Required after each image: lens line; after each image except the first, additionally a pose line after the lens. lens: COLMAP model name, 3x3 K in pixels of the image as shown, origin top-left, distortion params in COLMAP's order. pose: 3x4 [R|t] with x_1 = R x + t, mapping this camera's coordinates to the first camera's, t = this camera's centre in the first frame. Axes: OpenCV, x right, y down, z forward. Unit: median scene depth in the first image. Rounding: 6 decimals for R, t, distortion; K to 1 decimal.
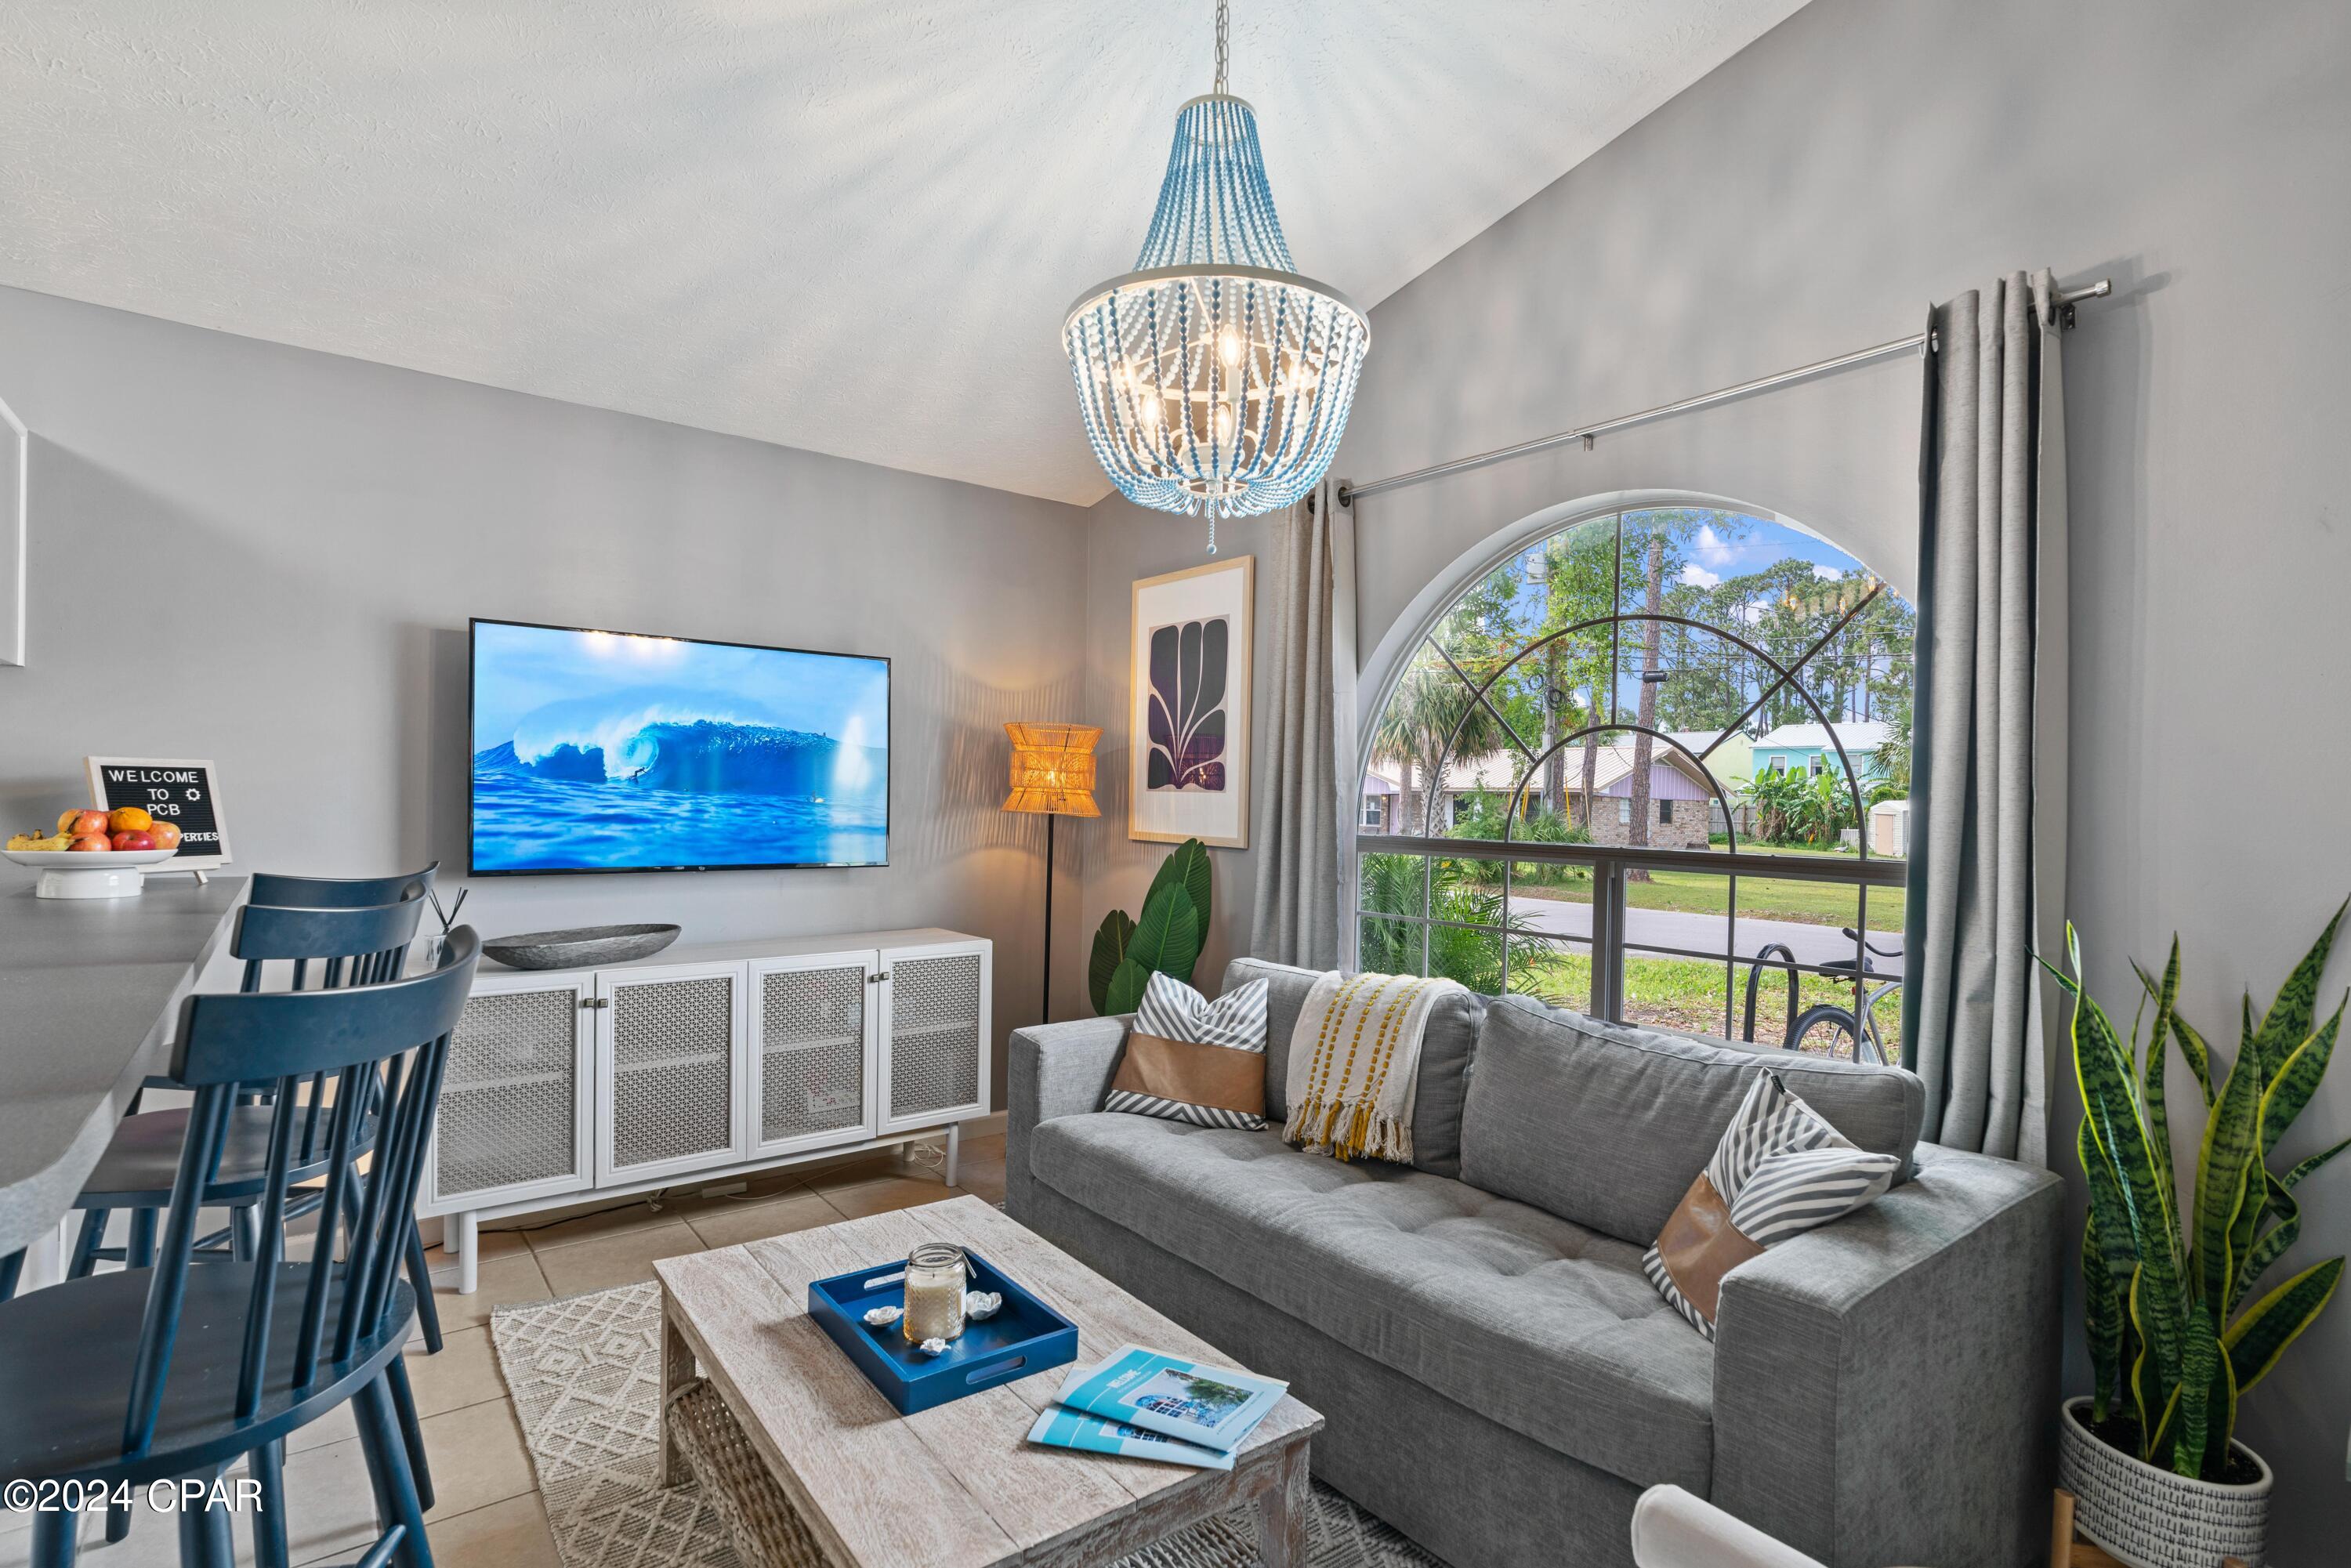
lens RADIAL K [[1138.3, 0, 1164.6], [0, 1138.3, 815.3], [0, 0, 1]] dist [0.002144, 0.001088]
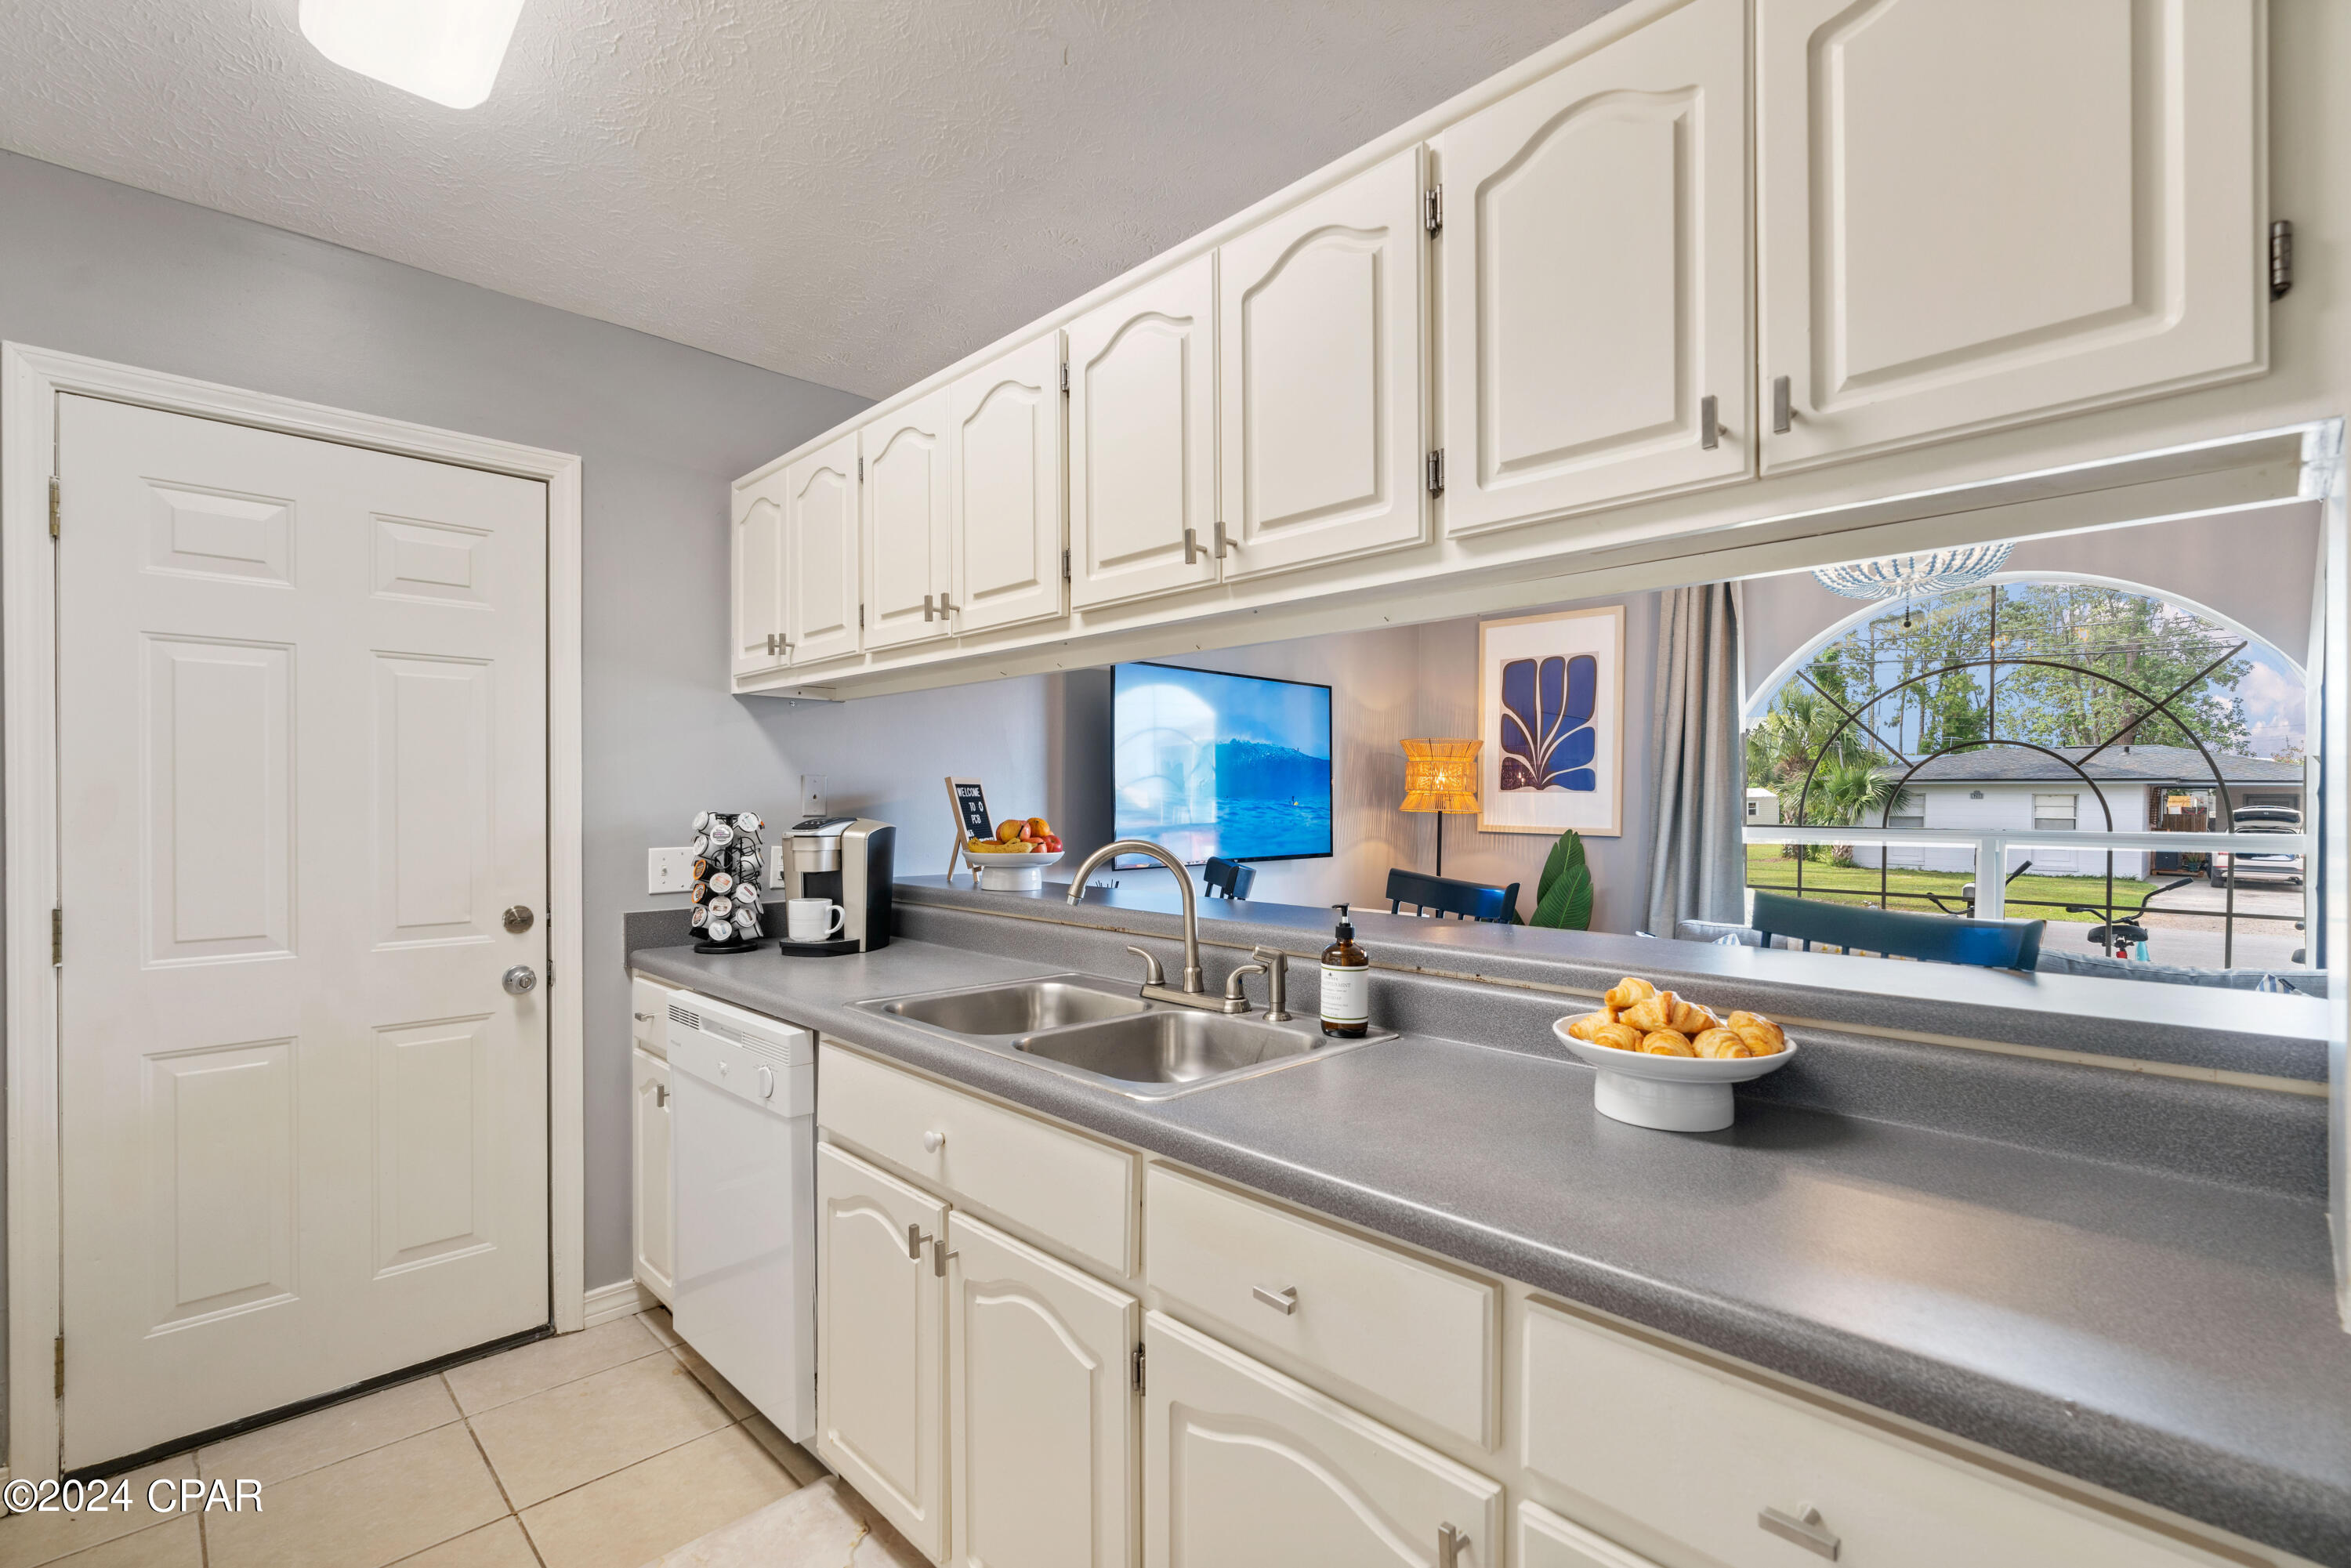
lens RADIAL K [[1062.4, 0, 1160.1], [0, 1062.4, 802.6], [0, 0, 1]] dist [-0.006095, 0.003897]
pose [[0.993043, -0.014273, 0.116888, -0.663246], [0.015202, 0.999859, -0.007062, -0.009496], [-0.116771, 0.008790, 0.993120, -0.127753]]
